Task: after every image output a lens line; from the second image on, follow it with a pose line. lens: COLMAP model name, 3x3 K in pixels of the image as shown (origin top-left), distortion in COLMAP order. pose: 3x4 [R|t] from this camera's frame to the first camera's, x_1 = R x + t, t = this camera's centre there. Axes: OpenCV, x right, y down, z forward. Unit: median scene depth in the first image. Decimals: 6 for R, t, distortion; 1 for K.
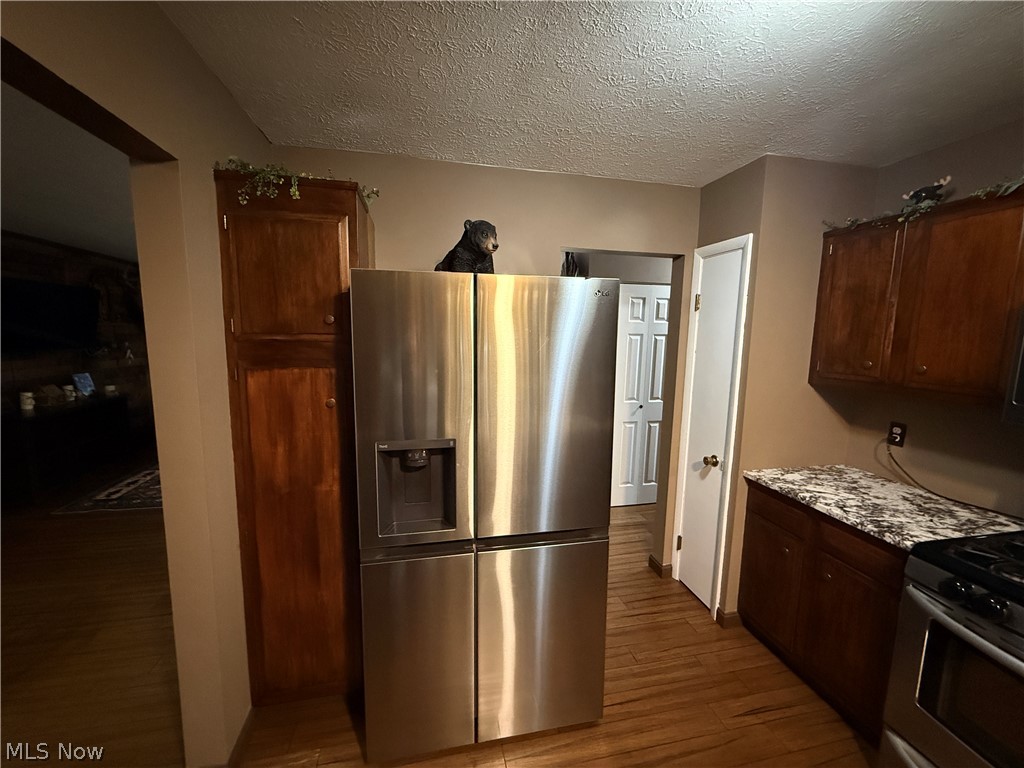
lens RADIAL K [[409.0, 0, 507.0], [0, 409.0, 383.3], [0, 0, 1]] dist [-0.000512, 0.000355]
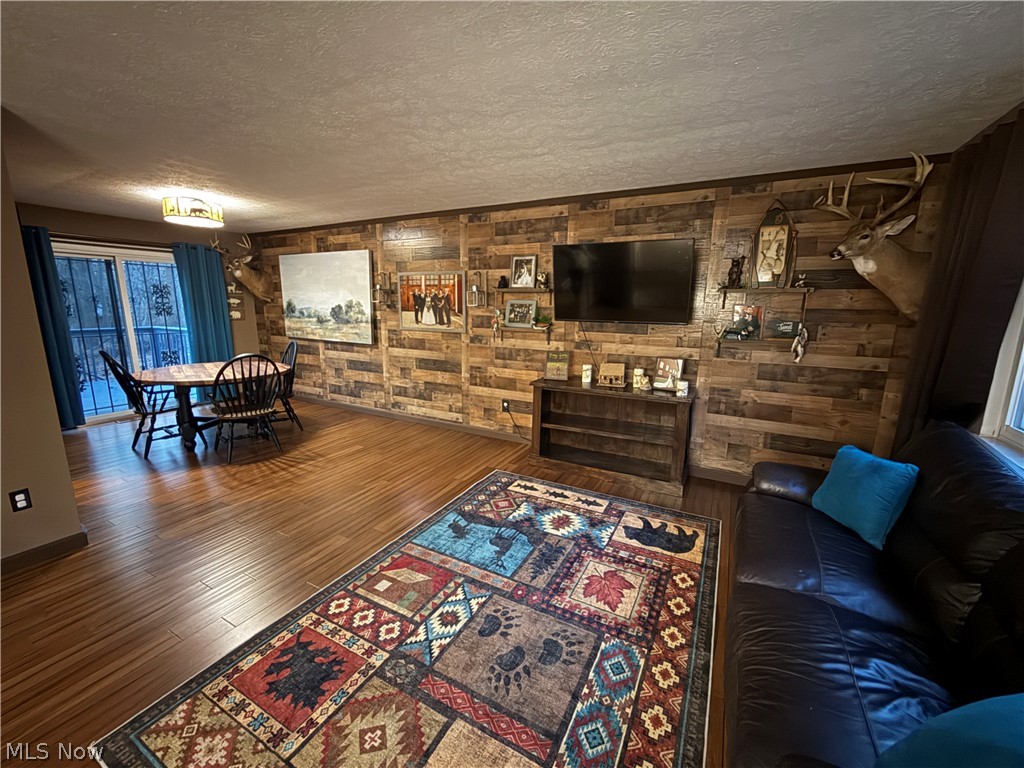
lens RADIAL K [[409.0, 0, 514.0], [0, 409.0, 389.4], [0, 0, 1]] dist [-0.000512, 0.000355]
pose [[-0.649402, 0.136541, -0.748086, -0.294821], [-0.117166, 0.954036, 0.275840, -0.152055], [0.751365, 0.266782, -0.603555, 1.320114]]
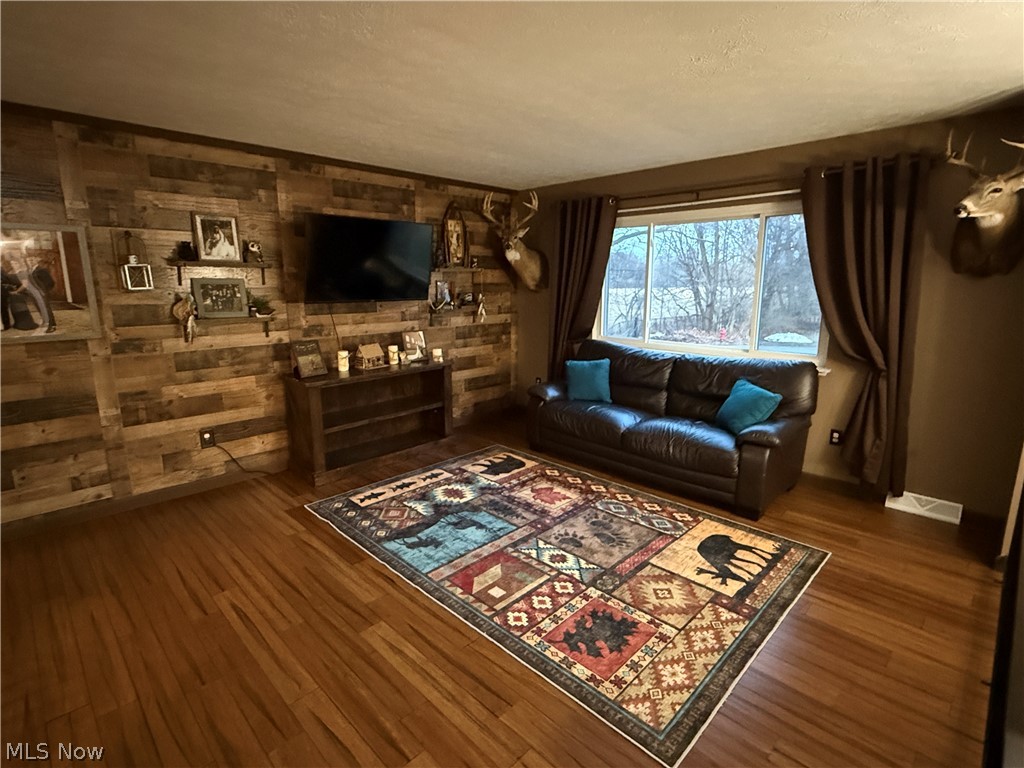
lens RADIAL K [[505.7, 0, 511.4], [0, 505.7, 391.1], [0, 0, 1]] dist [-0.006052, 0.002968]
pose [[0.543106, 0.168758, -0.822531, -0.084601], [-0.099917, 0.985623, 0.136246, -0.067633], [0.833698, 0.008189, 0.552160, 0.636934]]
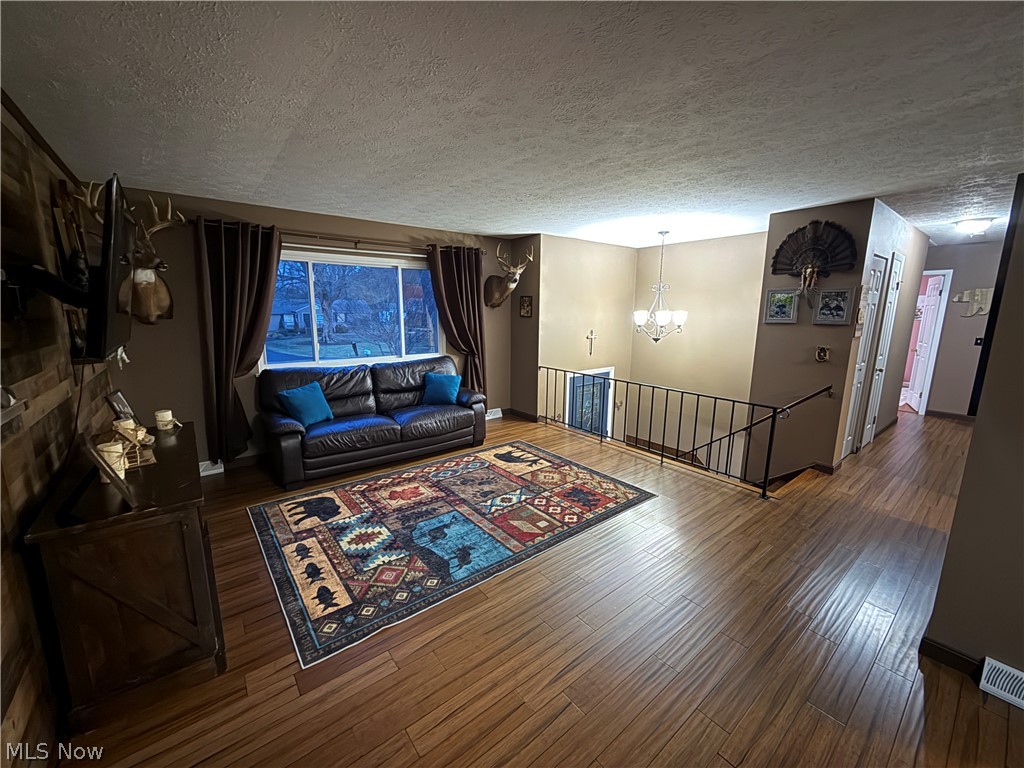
lens RADIAL K [[409.0, 0, 511.0], [0, 409.0, 383.7], [0, 0, 1]] dist [-0.000512, 0.000355]
pose [[0.898667, -0.087602, 0.429794, -0.866036], [0.061122, 0.995304, 0.075064, -0.046888], [-0.434351, -0.041188, 0.899801, 0.357762]]
